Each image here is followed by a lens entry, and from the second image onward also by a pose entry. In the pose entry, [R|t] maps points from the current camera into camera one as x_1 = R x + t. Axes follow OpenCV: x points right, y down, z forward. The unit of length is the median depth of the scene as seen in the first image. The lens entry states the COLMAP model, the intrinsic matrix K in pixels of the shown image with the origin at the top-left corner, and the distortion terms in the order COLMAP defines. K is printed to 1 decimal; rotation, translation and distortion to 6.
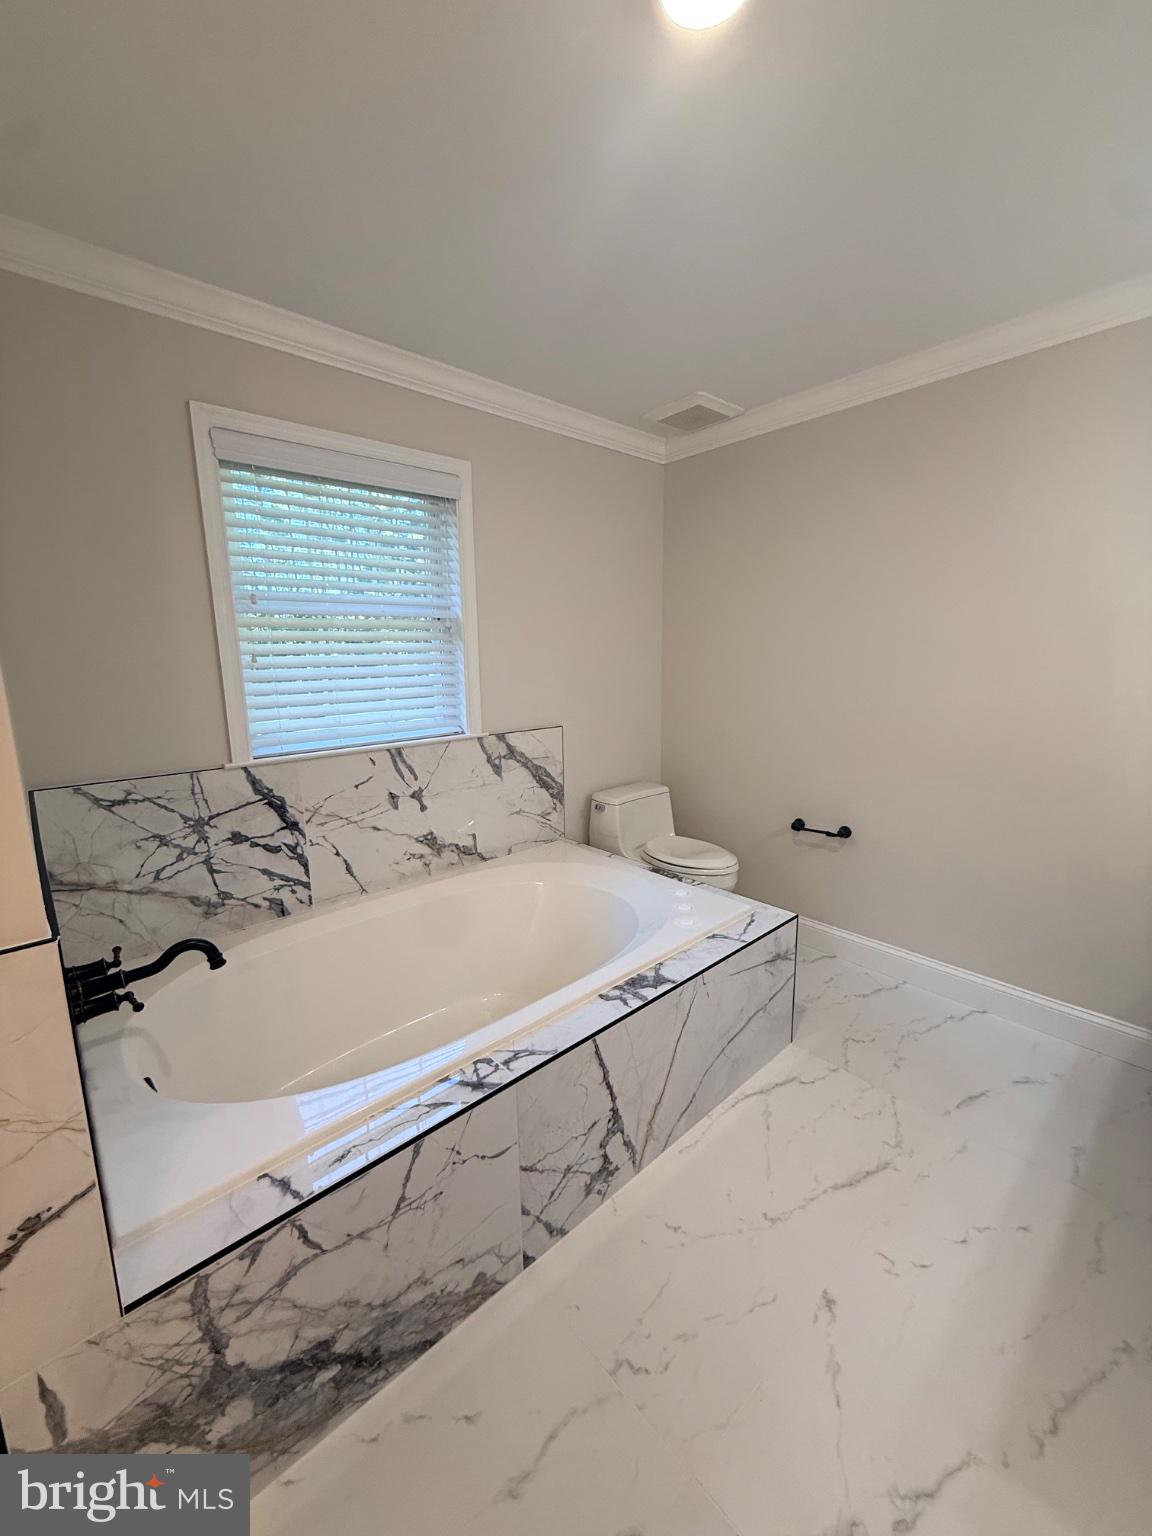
lens RADIAL K [[618.3, 0, 579.4], [0, 618.3, 766.0], [0, 0, 1]] dist [0.002264, 0.000448]
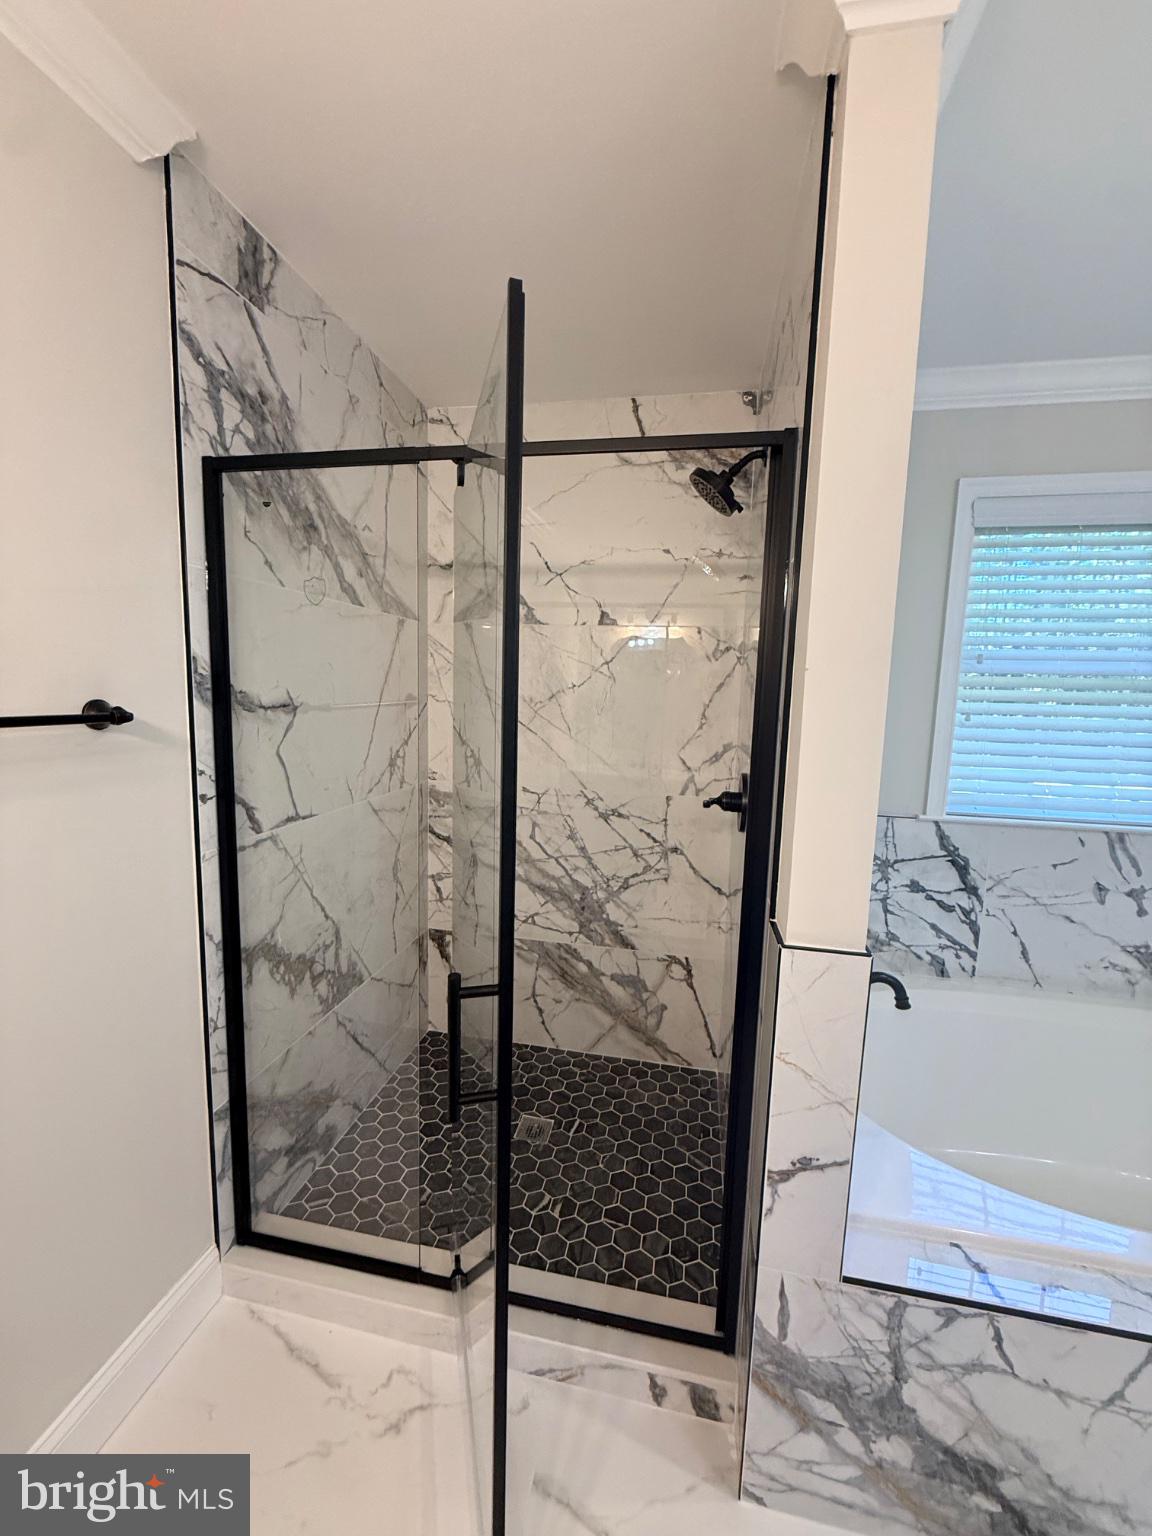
lens RADIAL K [[618.3, 0, 581.5], [0, 618.3, 766.5], [0, 0, 1]] dist [0.002264, 0.000448]
pose [[0.596233, 0.134847, -0.791405, -0.092728], [-0.184268, 0.982461, 0.028577, -0.007877], [0.781378, 0.128792, 0.610624, -0.093359]]
